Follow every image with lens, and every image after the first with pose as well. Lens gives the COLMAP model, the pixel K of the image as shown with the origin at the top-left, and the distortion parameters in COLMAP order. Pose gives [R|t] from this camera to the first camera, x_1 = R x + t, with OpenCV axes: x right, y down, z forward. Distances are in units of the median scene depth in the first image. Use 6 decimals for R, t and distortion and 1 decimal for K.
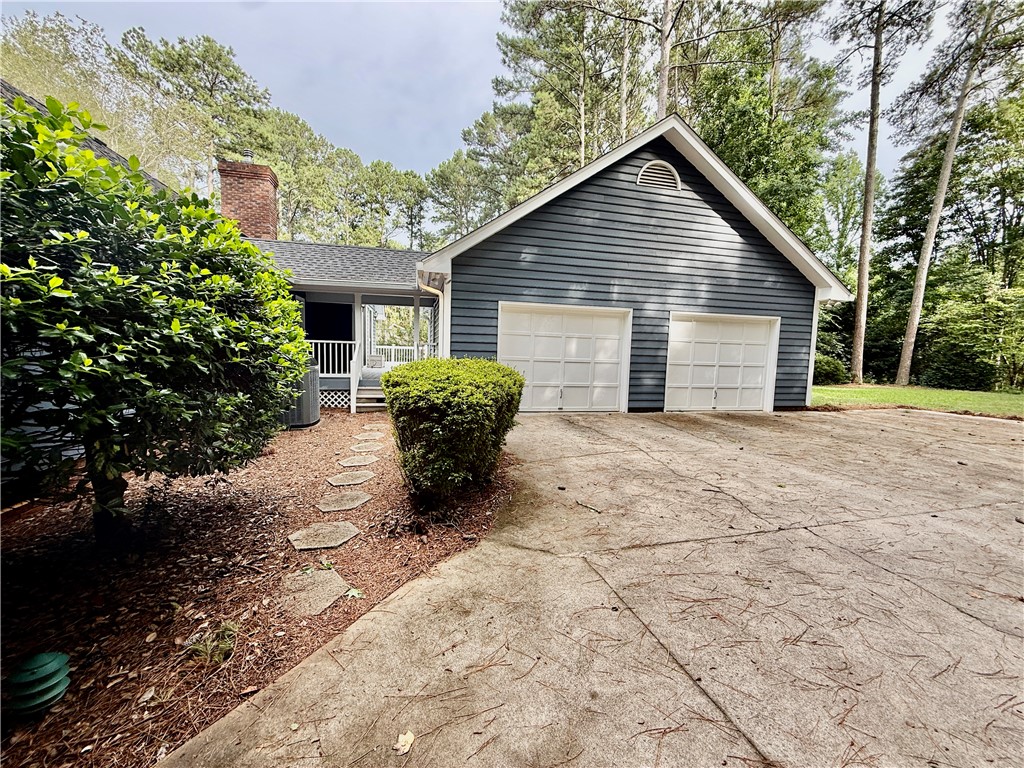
lens RADIAL K [[411.3, 0, 509.2], [0, 411.3, 382.8], [0, 0, 1]] dist [0.000237, 0.000643]
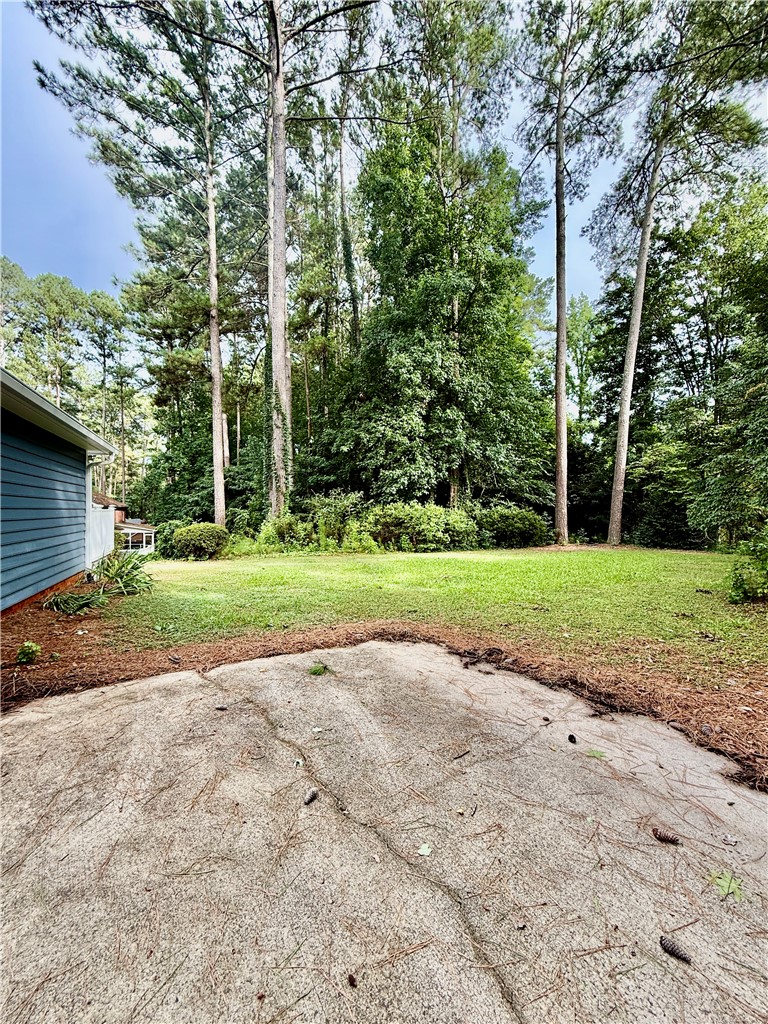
lens RADIAL K [[411.3, 0, 395.2], [0, 411.3, 509.7], [0, 0, 1]] dist [0.000237, 0.000643]
pose [[0.987115, -0.019301, 0.158845, 0.417347], [0.030667, 0.997116, -0.069415, -0.019412], [-0.157048, 0.073392, 0.984860, 0.282167]]
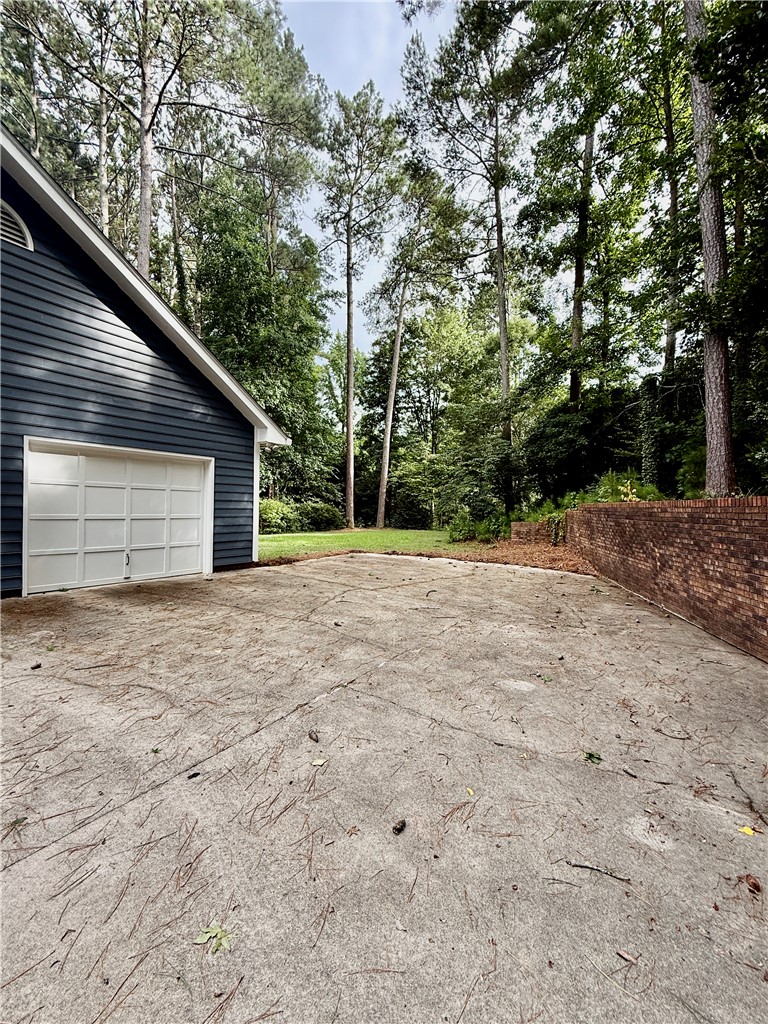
lens RADIAL K [[432.8, 0, 383.6], [0, 432.8, 510.1], [0, 0, 1]] dist [0.001013, 0.000209]
pose [[0.745065, -0.017204, 0.666770, 0.120027], [0.053225, 0.998013, -0.033723, -0.002813], [-0.664865, 0.060615, 0.744500, 0.048592]]
